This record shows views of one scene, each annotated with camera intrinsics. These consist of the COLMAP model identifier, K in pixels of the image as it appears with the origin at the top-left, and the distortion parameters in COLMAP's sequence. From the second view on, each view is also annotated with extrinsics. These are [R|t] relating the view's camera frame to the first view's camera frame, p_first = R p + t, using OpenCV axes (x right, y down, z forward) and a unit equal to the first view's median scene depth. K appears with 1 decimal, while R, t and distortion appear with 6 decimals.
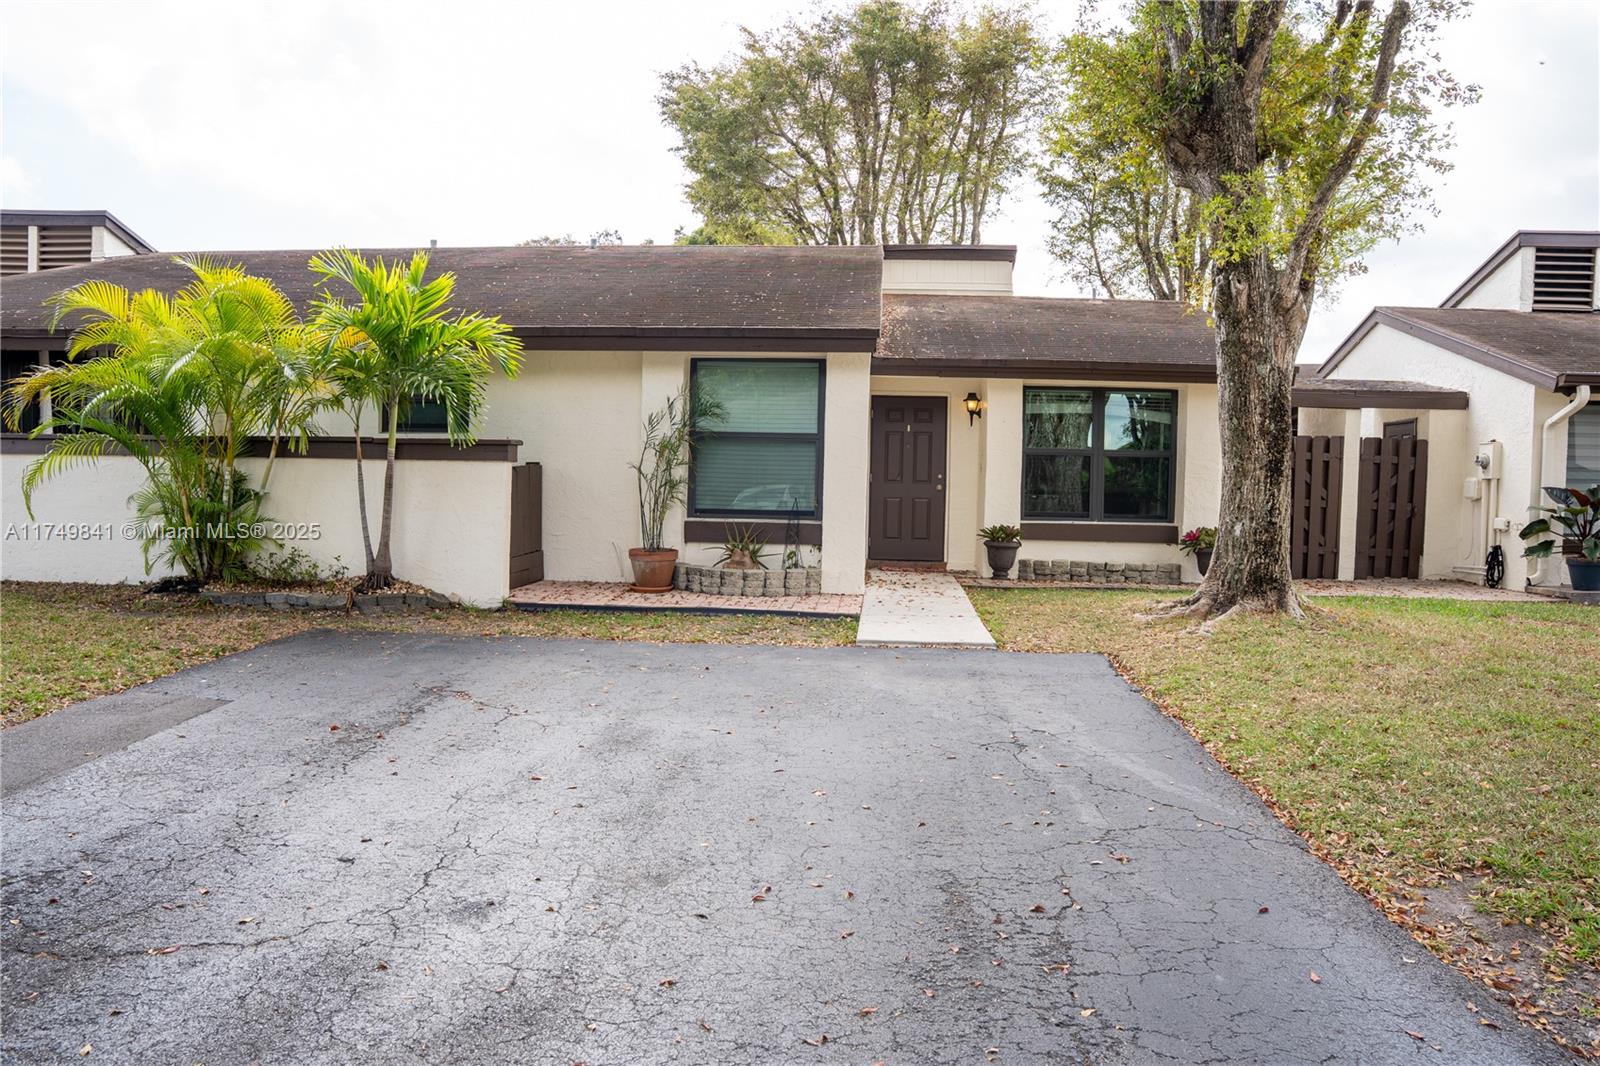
lens RADIAL K [[1100.1, 0, 804.2], [0, 1100.1, 536.3], [0, 0, 1]] dist [-0.178096, 0.130208]
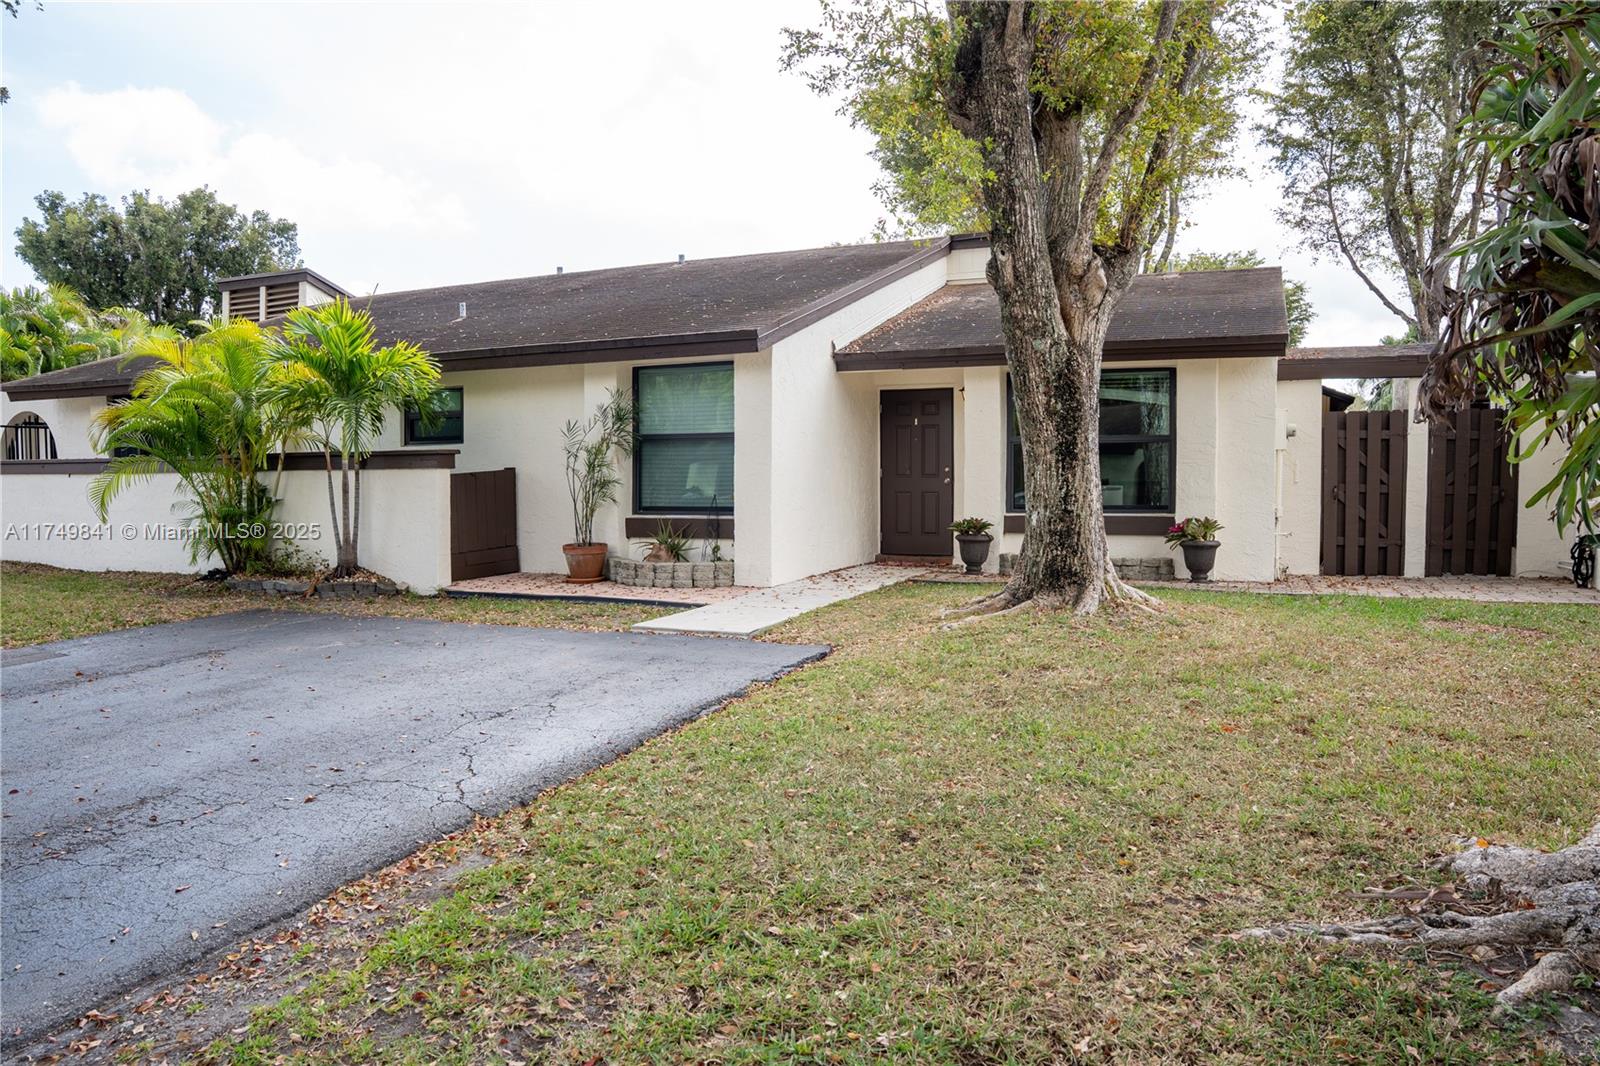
lens RADIAL K [[1109.8, 0, 800.0], [0, 1109.8, 533.0], [0, 0, 1]] dist [-0.174305, 0.128747]
pose [[0.942079, -0.008562, -0.335282, 0.414520], [0.007850, 0.999963, -0.003478, 0.005918], [0.335299, 0.000645, 0.942111, 0.028186]]
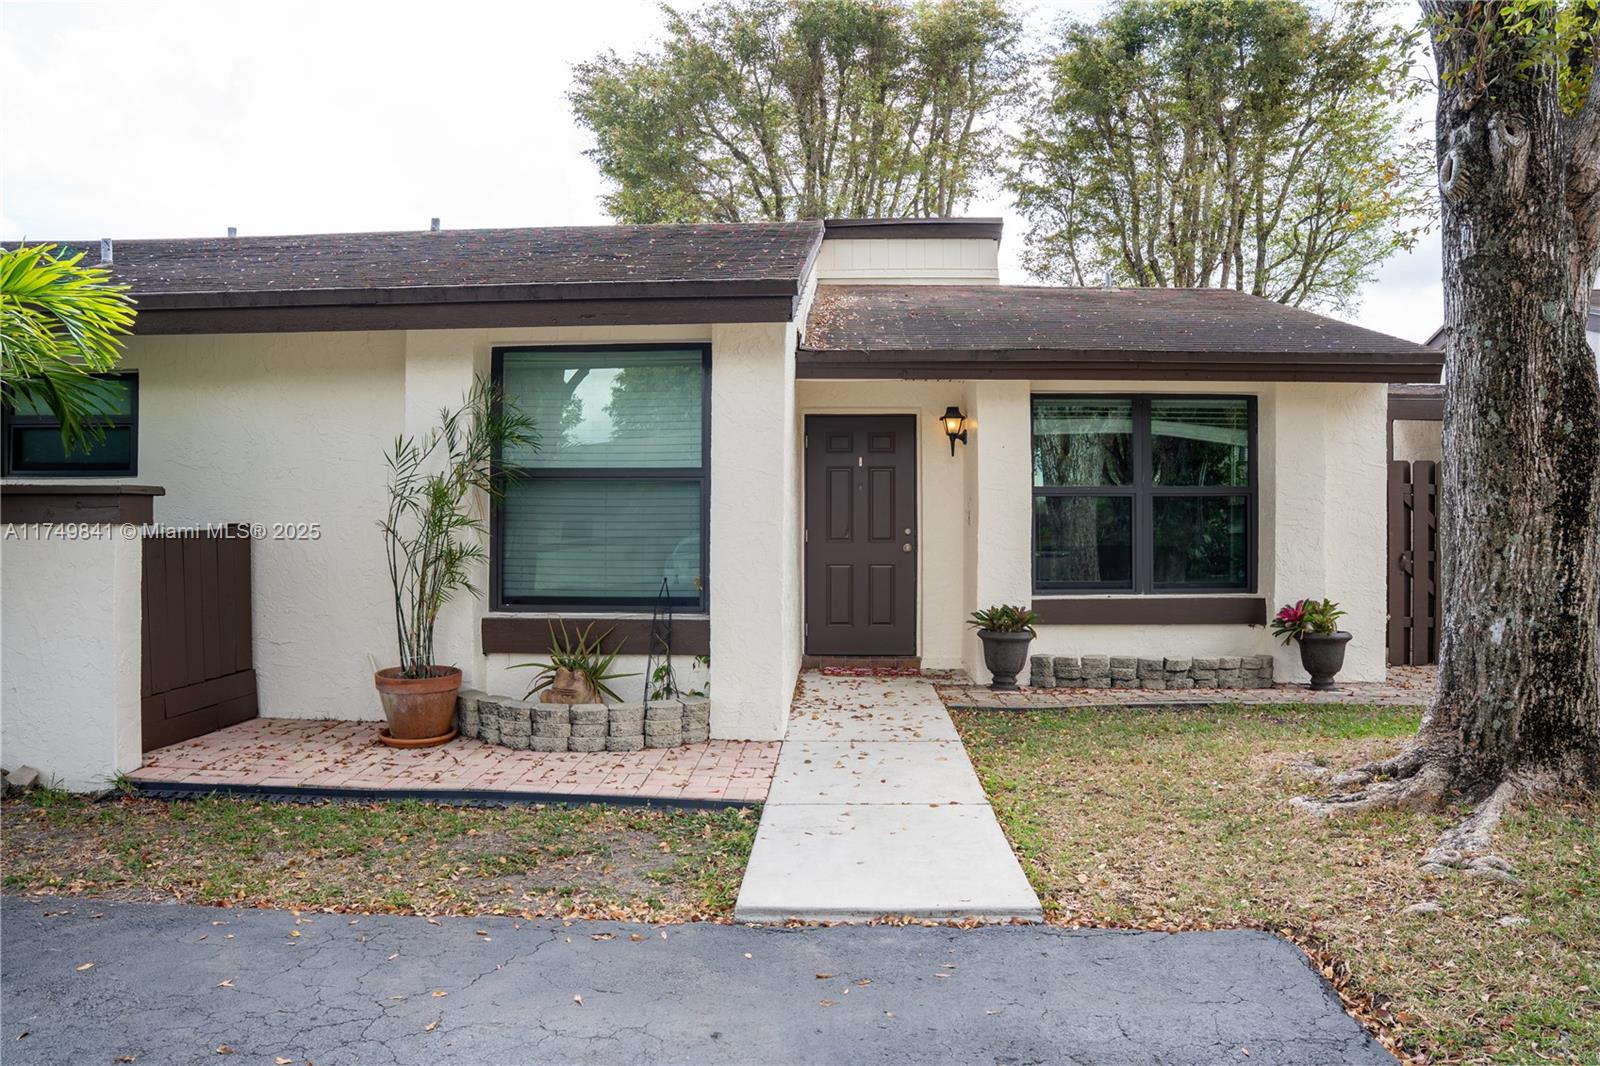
lens RADIAL K [[1100.1, 0, 804.2], [0, 1100.1, 536.3], [0, 0, 1]] dist [-0.178096, 0.130208]
pose [[0.999326, -0.019715, 0.030962, 0.047860], [0.021083, 0.998787, -0.044491, -0.028235], [-0.030047, 0.045114, 0.998530, 0.400385]]
